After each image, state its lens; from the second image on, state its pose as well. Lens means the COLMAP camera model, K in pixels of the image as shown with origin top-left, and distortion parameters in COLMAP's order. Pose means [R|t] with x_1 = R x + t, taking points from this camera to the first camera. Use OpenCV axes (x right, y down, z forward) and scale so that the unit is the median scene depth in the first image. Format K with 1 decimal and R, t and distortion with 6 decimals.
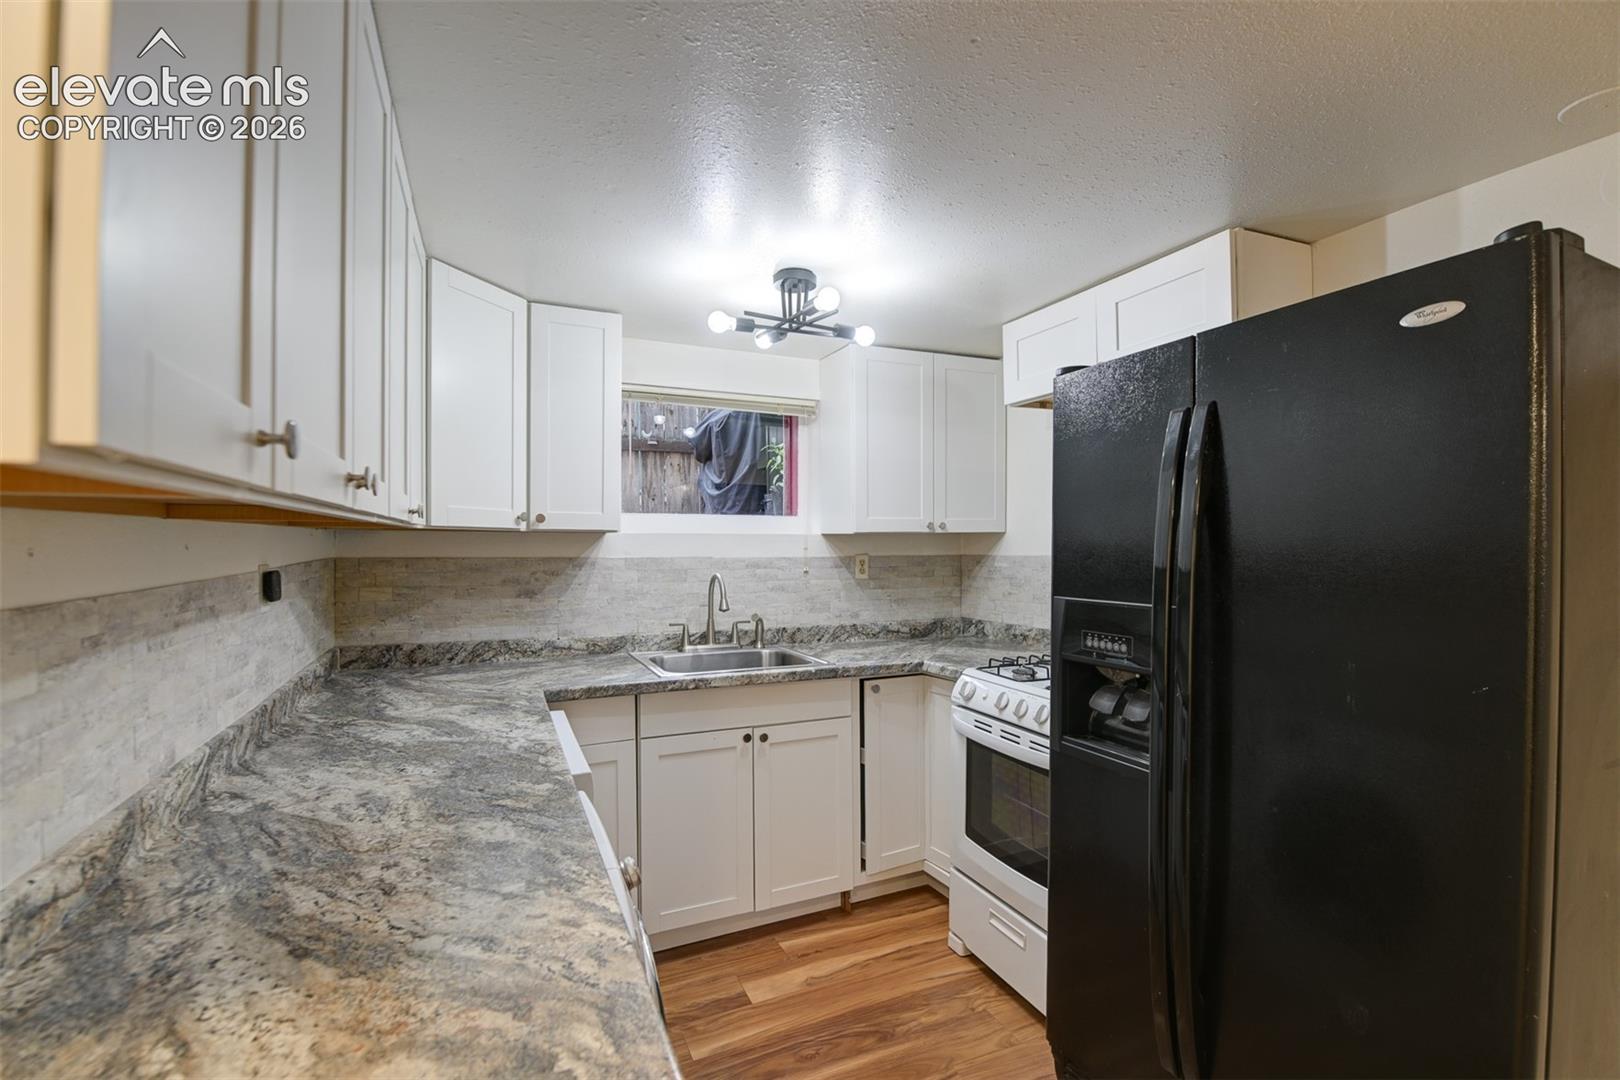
lens RADIAL K [[712.6, 0, 803.1], [0, 712.6, 550.8], [0, 0, 1]] dist [-0.012180, -0.000070]
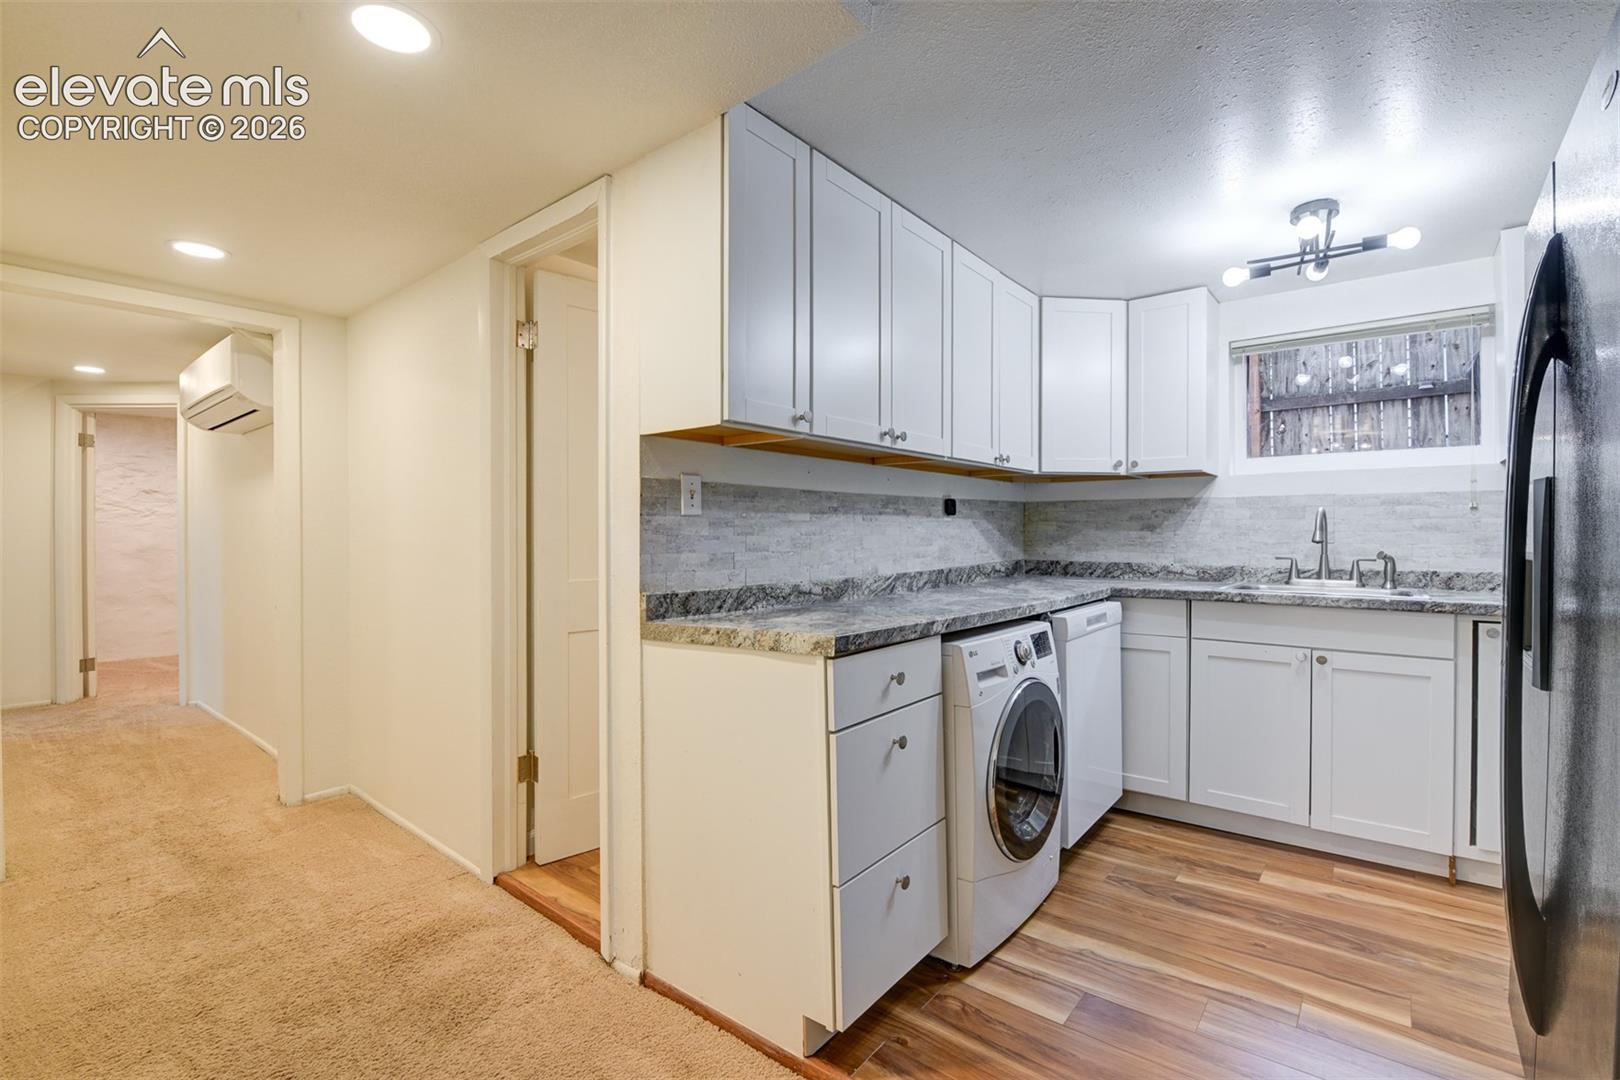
lens RADIAL K [[714.7, 0, 835.6], [0, 714.7, 532.9], [0, 0, 1]] dist [-0.002006, -0.011931]
pose [[0.474839, -0.005446, -0.880056, 0.489360], [-0.005213, 0.999946, -0.009001, 0.089014], [0.880057, 0.008862, 0.474785, -0.093929]]
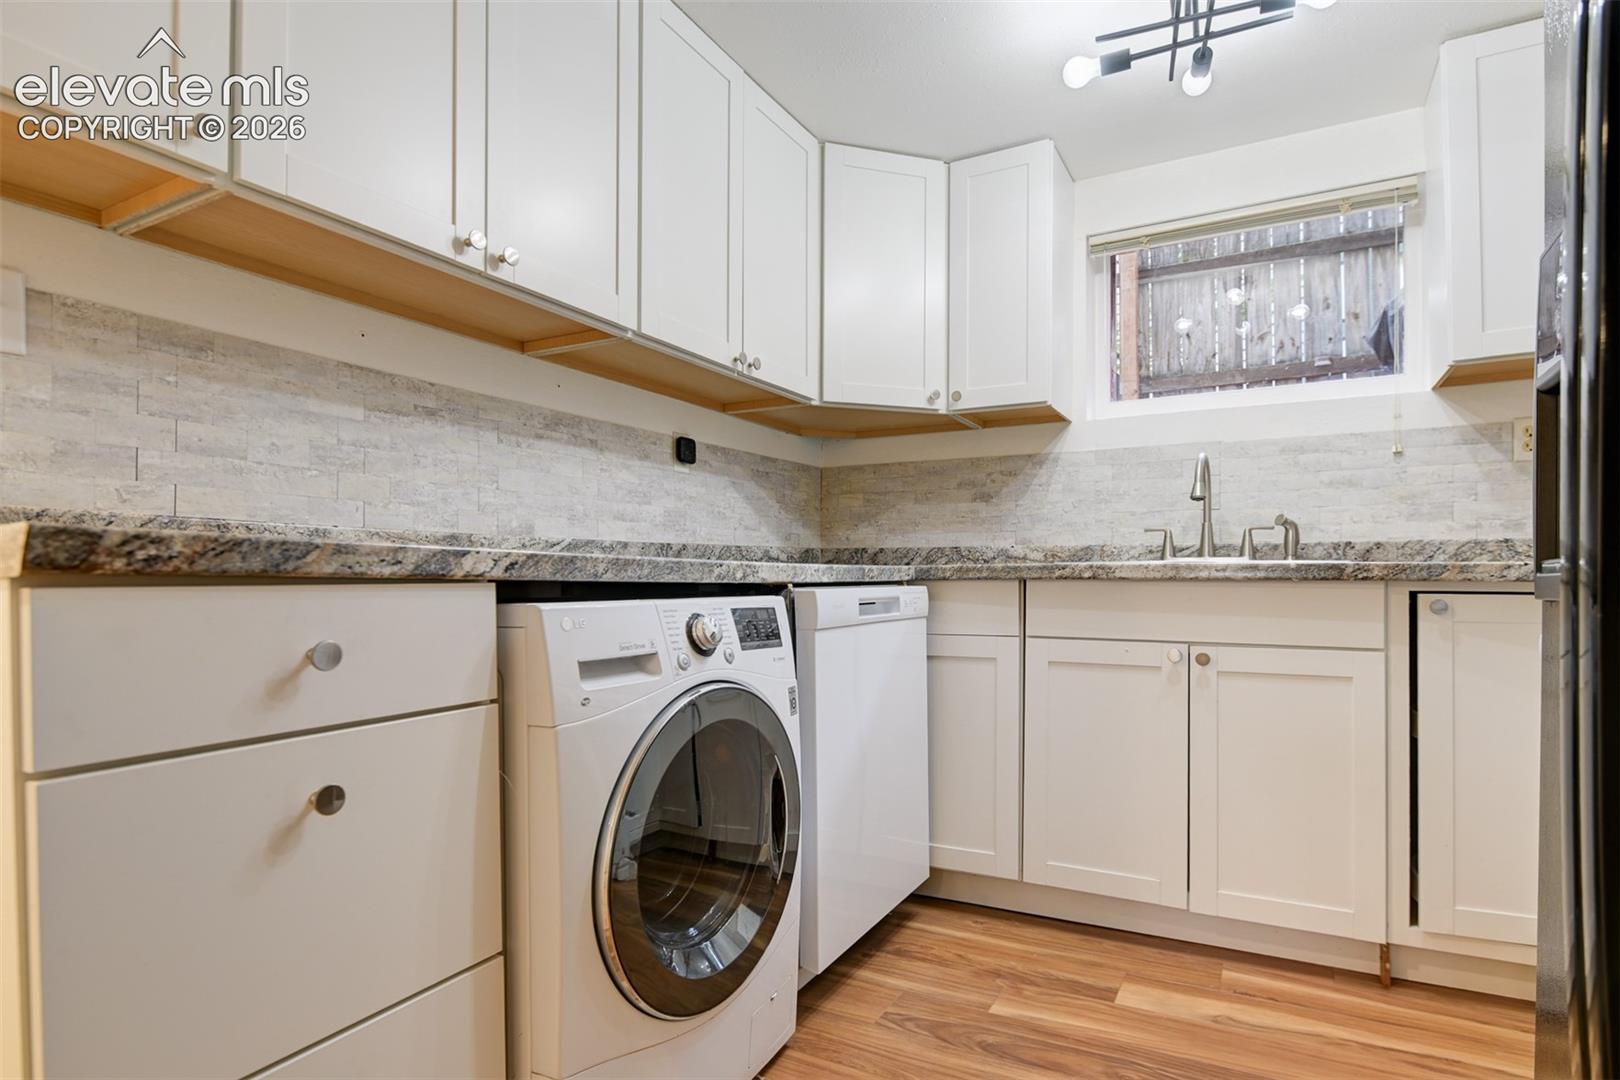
lens RADIAL K [[827.4, 0, 831.0], [0, 827.4, 578.2], [0, 0, 1]] dist [0.000845, -0.001021]
pose [[0.616175, -0.007092, -0.787577, 0.335404], [-0.002848, 0.999933, -0.011232, 0.185548], [0.787604, 0.009163, 0.616114, 0.217816]]
